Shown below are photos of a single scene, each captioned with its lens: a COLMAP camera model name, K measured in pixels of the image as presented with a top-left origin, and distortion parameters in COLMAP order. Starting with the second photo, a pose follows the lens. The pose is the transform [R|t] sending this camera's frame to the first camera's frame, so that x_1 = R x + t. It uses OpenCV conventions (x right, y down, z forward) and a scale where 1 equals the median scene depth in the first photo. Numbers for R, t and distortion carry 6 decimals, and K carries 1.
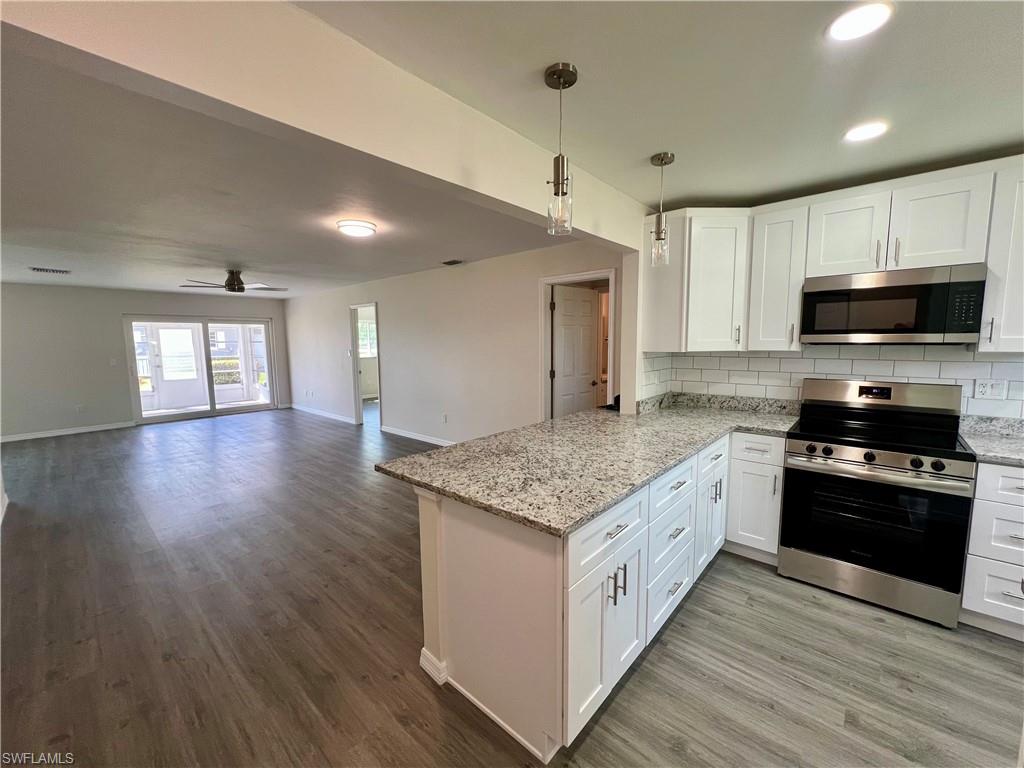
lens RADIAL K [[407.3, 0, 512.3], [0, 407.3, 384.0], [0, 0, 1]] dist [-0.000549, 0.000113]
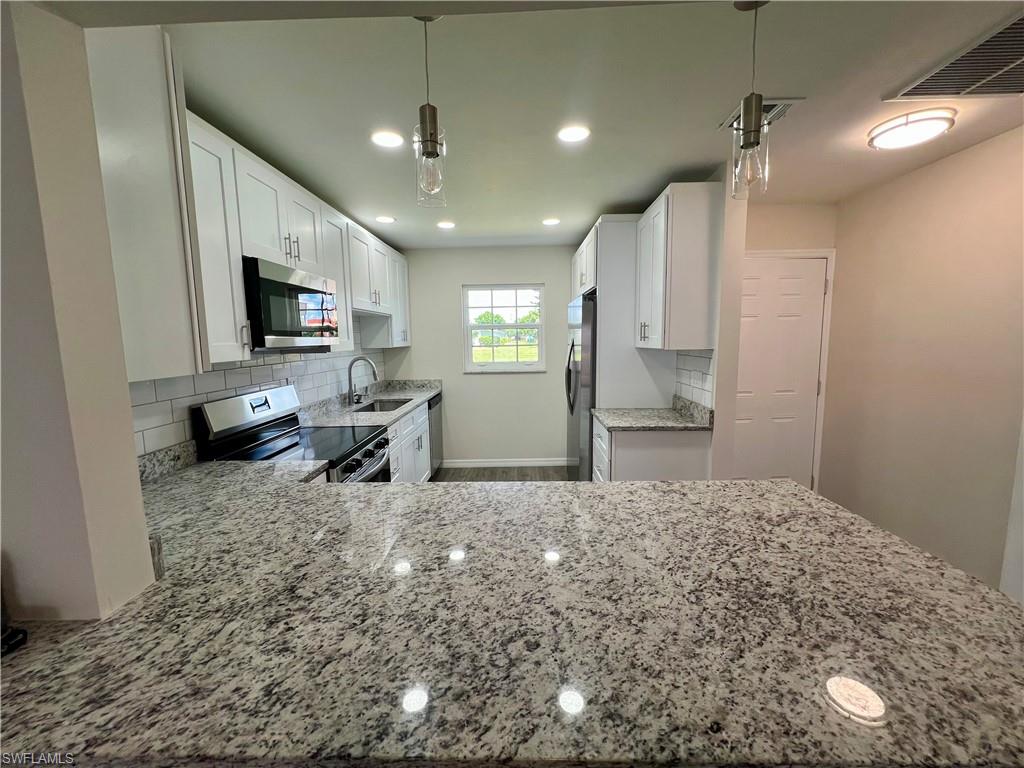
lens RADIAL K [[411.6, 0, 512.3], [0, 411.6, 385.7], [0, 0, 1]] dist [-0.001478, 0.000316]
pose [[-0.652403, -0.068102, 0.754806, -0.190317], [0.102011, 0.979000, 0.176500, -0.181635], [-0.750975, 0.192148, -0.631756, 1.737922]]
